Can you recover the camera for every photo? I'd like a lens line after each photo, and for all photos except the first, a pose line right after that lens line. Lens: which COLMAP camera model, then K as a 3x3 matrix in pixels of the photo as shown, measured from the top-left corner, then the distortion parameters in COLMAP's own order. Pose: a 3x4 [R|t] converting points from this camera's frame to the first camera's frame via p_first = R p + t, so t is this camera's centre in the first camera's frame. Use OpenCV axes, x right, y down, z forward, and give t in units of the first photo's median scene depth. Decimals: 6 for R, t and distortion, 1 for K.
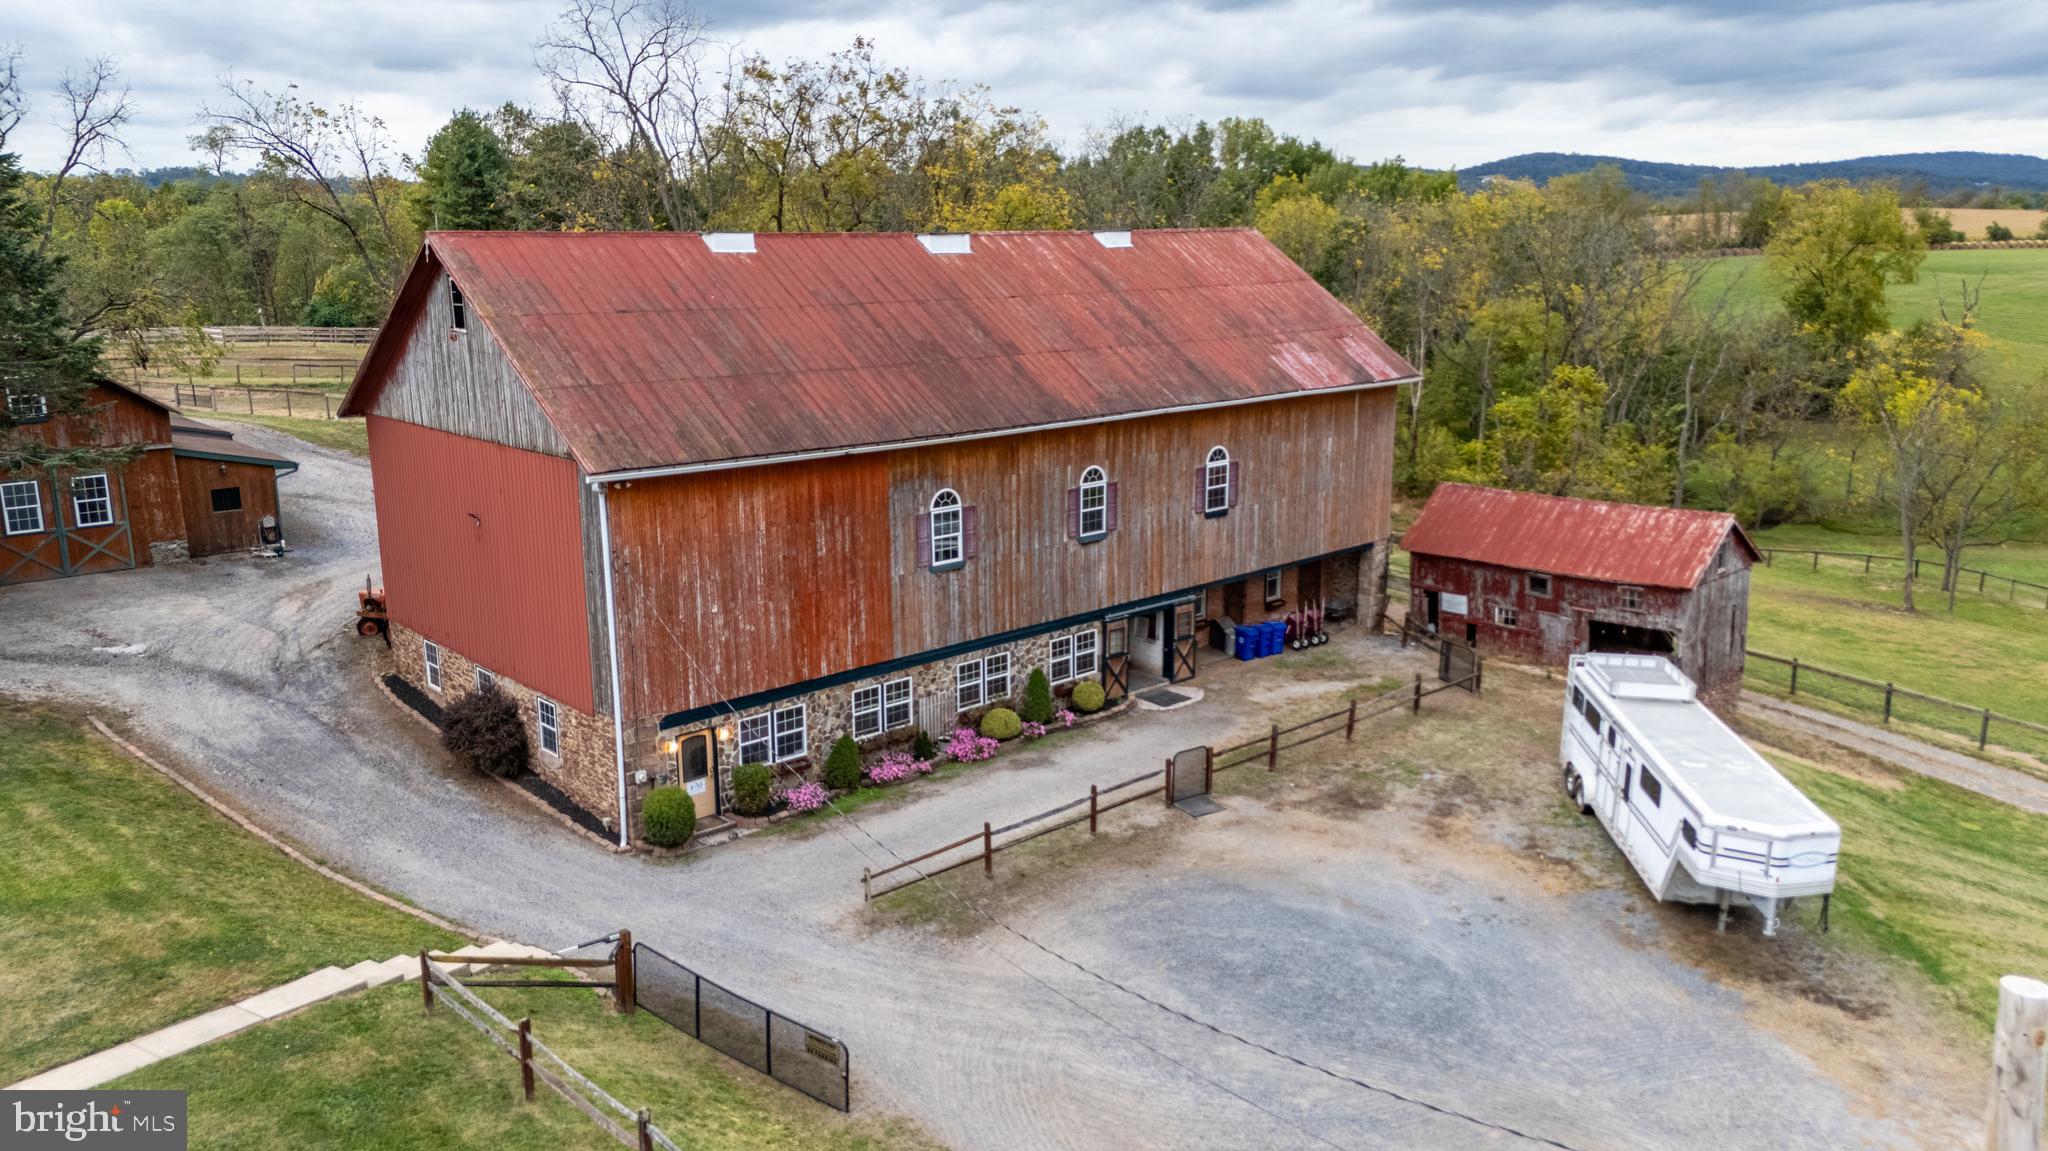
lens RADIAL K [[1504.8, 0, 998.1], [0, 1504.8, 577.0], [0, 0, 1]] dist [0.079019, -0.094963]
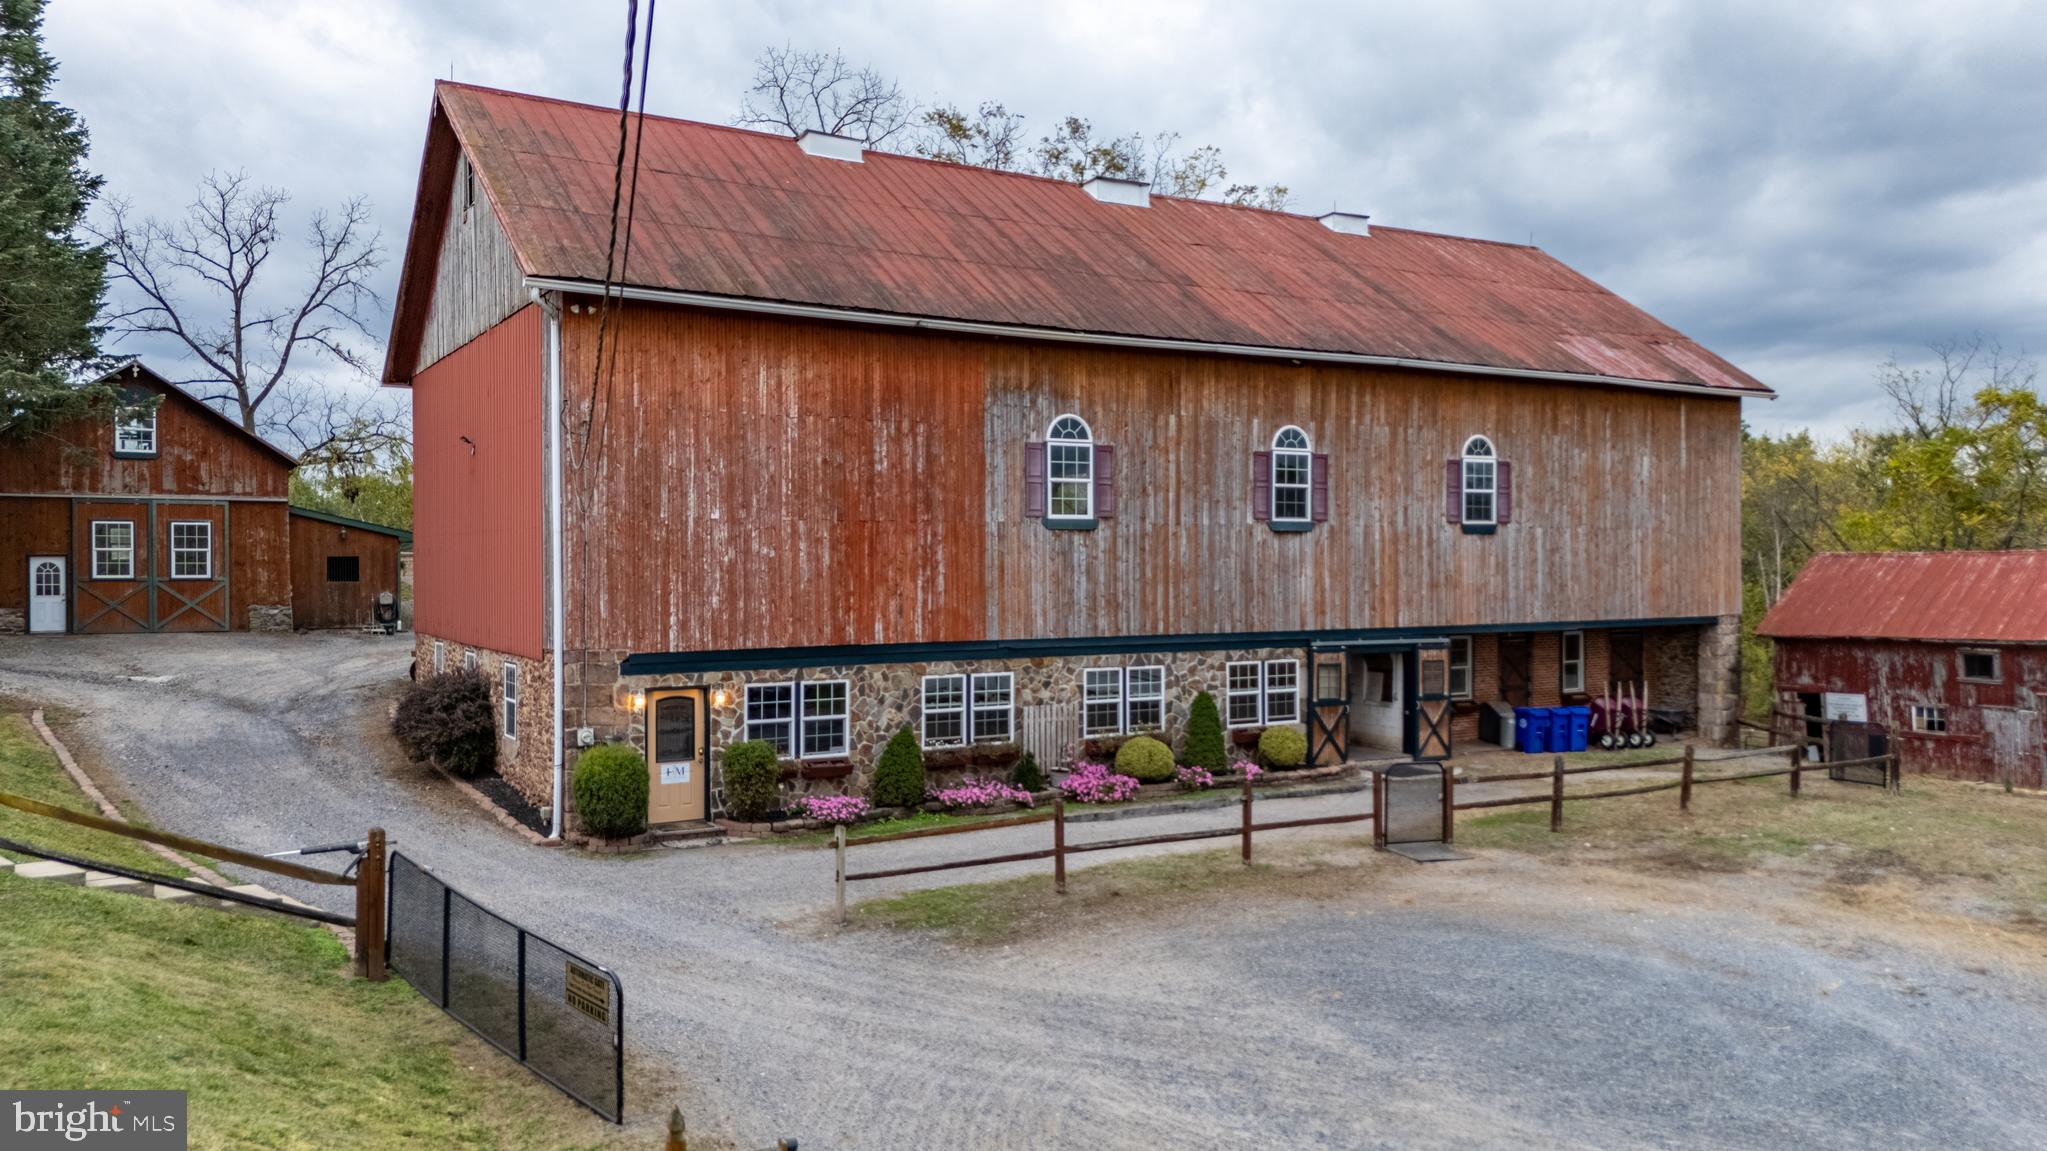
lens RADIAL K [[1504.1, 0, 997.6], [0, 1504.1, 577.0], [0, 0, 1]] dist [0.079019, -0.094963]
pose [[0.979021, 0.010715, -0.203476, 0.078204], [-0.053770, 0.976804, -0.207277, 0.167909], [0.196535, 0.213869, 0.956888, 0.306170]]
